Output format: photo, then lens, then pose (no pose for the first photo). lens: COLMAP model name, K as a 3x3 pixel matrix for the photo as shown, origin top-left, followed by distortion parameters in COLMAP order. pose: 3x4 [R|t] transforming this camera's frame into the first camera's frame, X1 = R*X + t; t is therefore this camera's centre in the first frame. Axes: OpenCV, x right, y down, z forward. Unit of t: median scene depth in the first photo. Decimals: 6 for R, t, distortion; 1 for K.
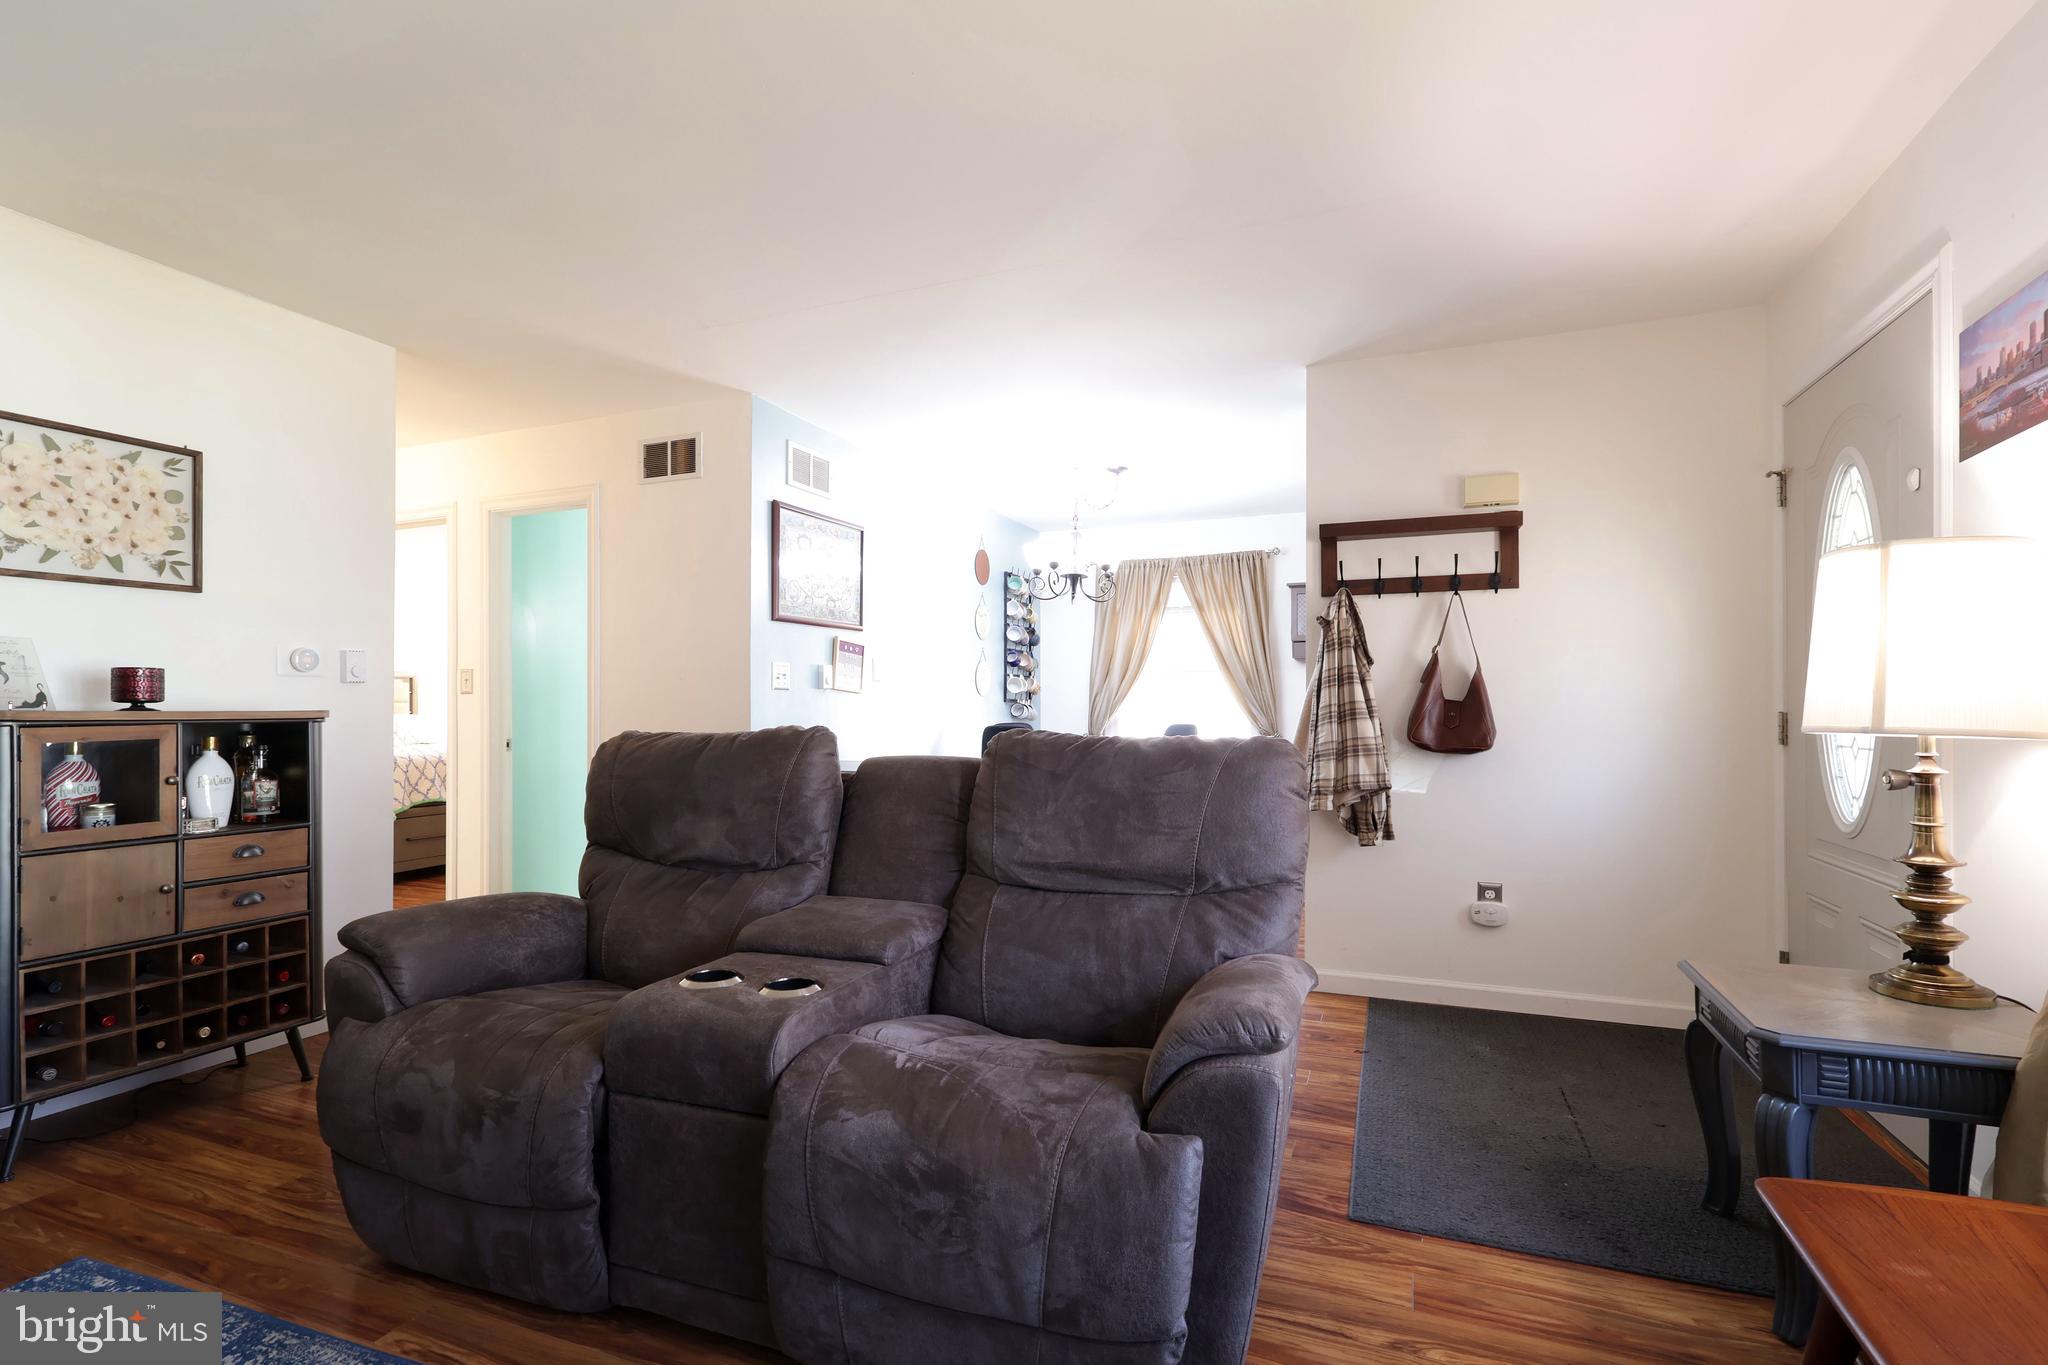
lens RADIAL K [[965.5, 0, 1021.2], [0, 965.5, 706.1], [0, 0, 1]] dist [0.000932, 0.000581]
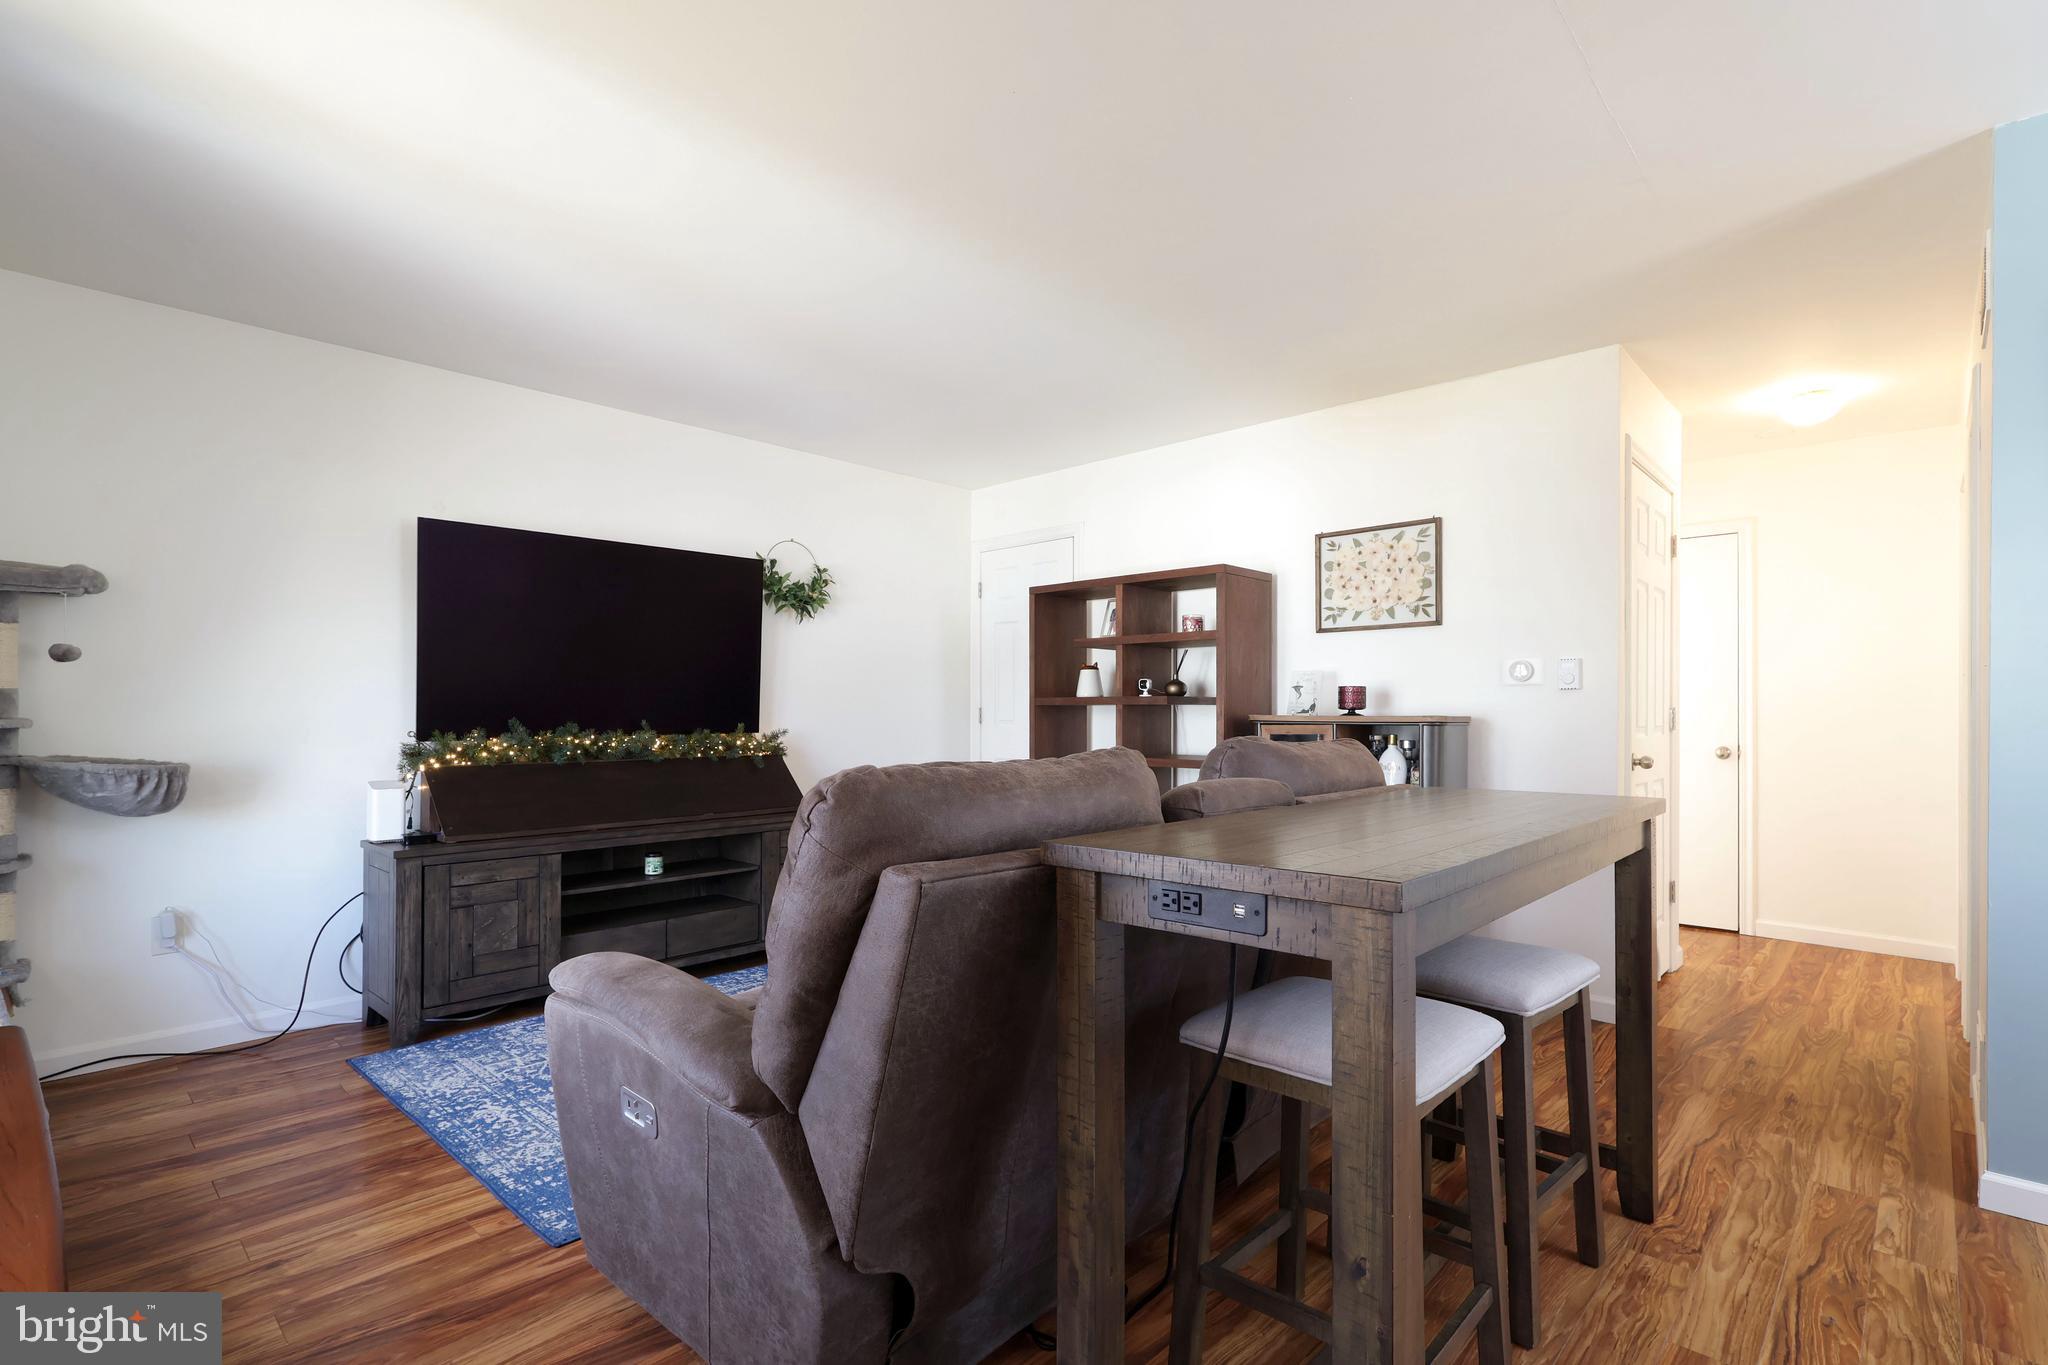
lens RADIAL K [[965.5, 0, 1021.2], [0, 965.5, 706.1], [0, 0, 1]] dist [0.000932, 0.000581]
pose [[-0.368365, -0.001908, -0.929679, 0.573693], [0.003141, 0.999990, -0.003297, -0.005276], [0.929676, -0.004134, -0.368355, 0.956698]]
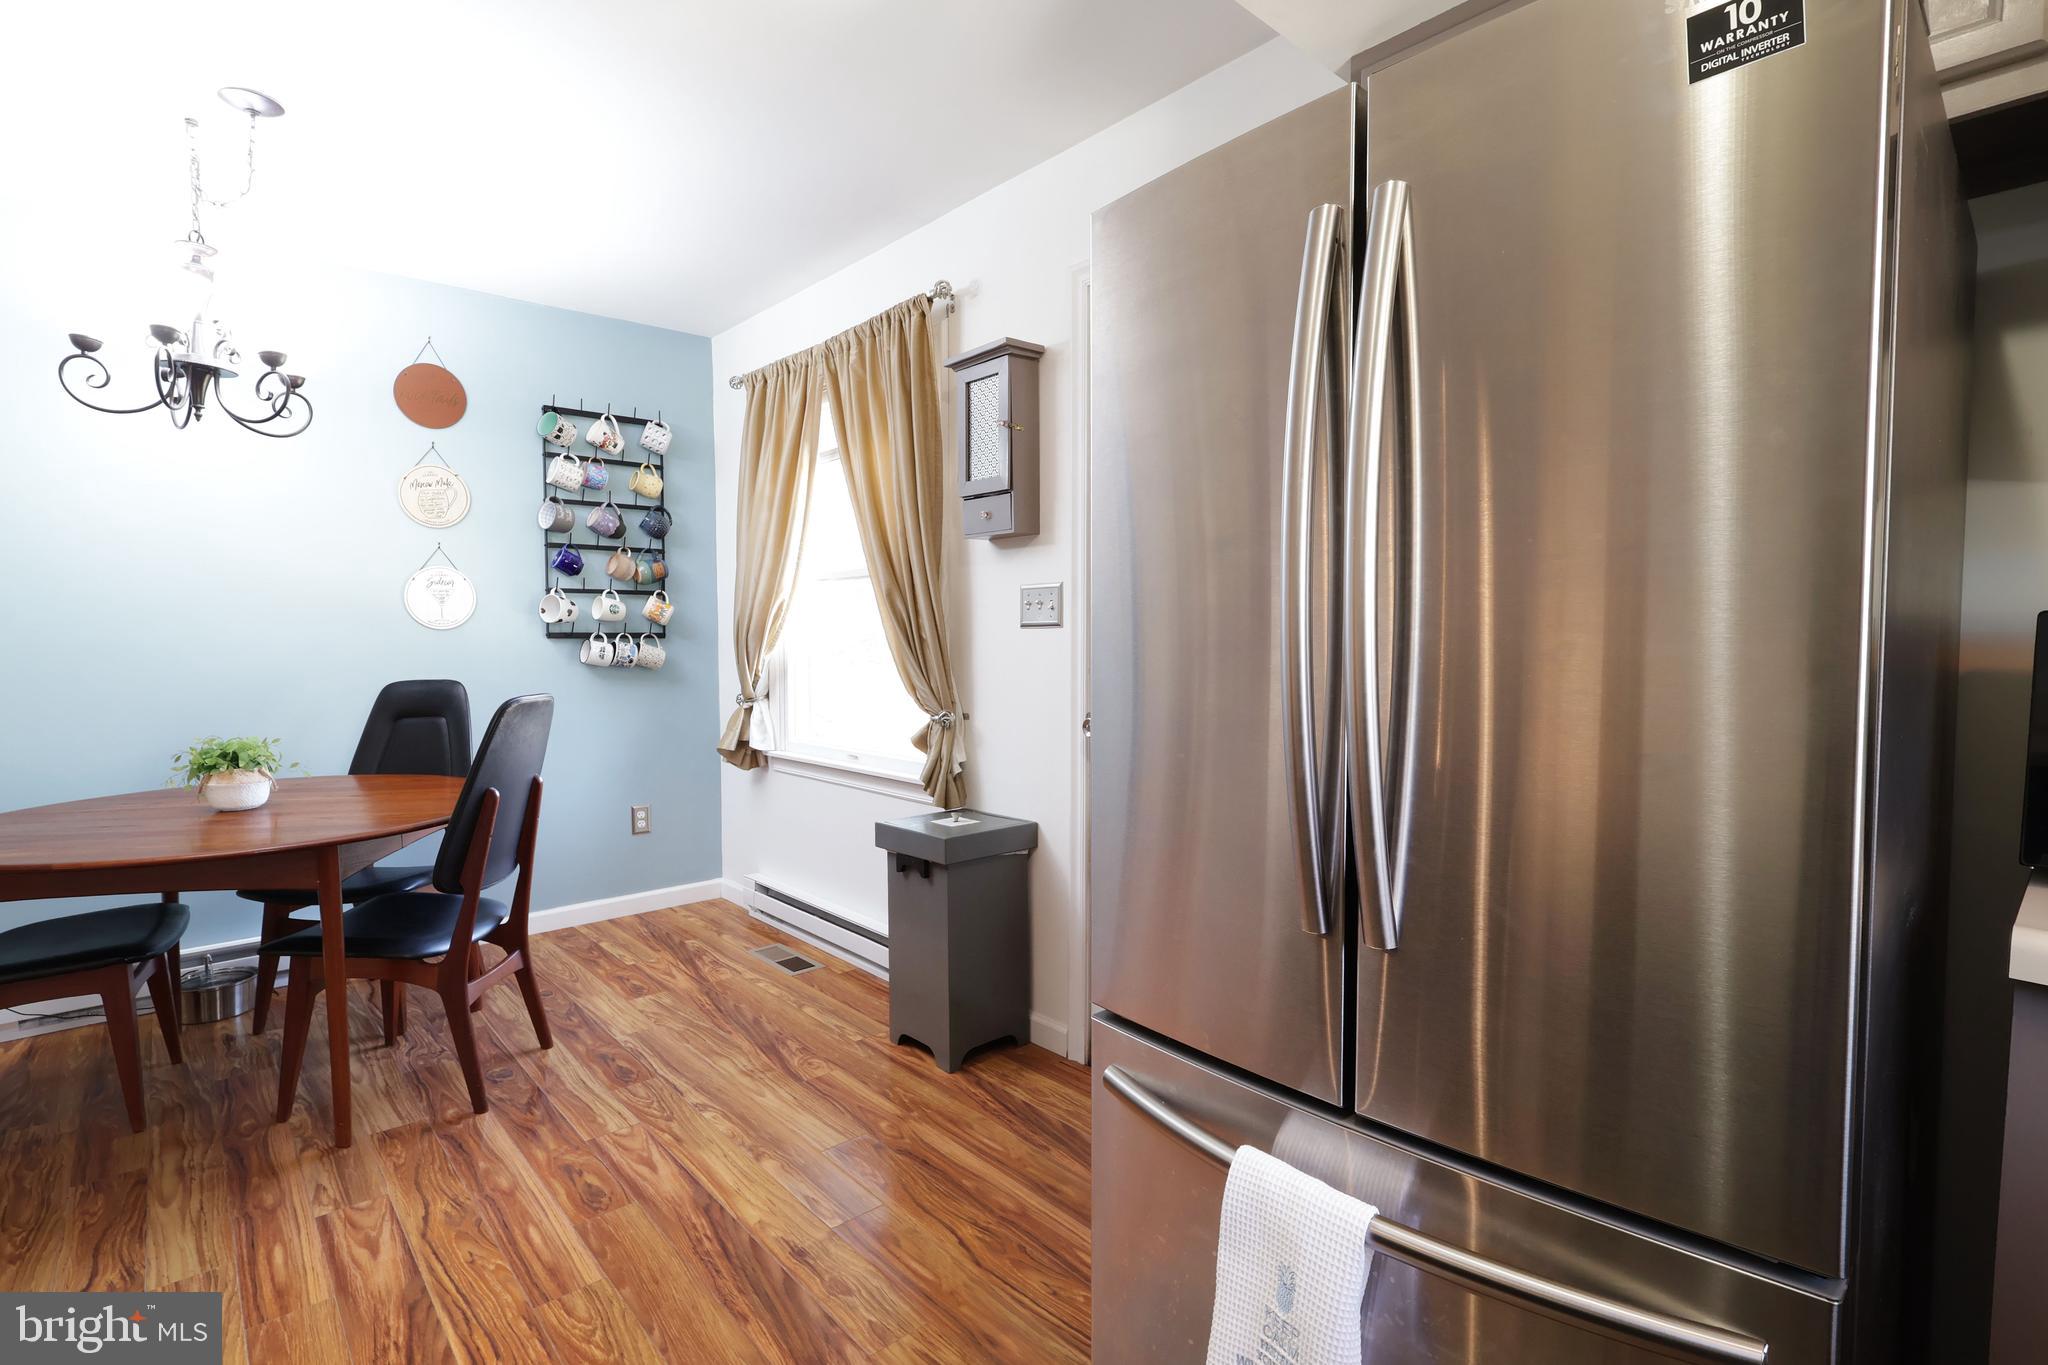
lens RADIAL K [[965.8, 0, 1024.0], [0, 965.8, 682.5], [0, 0, 1]] dist [-0.000560, -0.000079]
pose [[0.894019, 0.023713, -0.447401, 1.089131], [0.005122, 0.997992, 0.063129, -0.028337], [0.448000, -0.058730, 0.892103, 1.377138]]
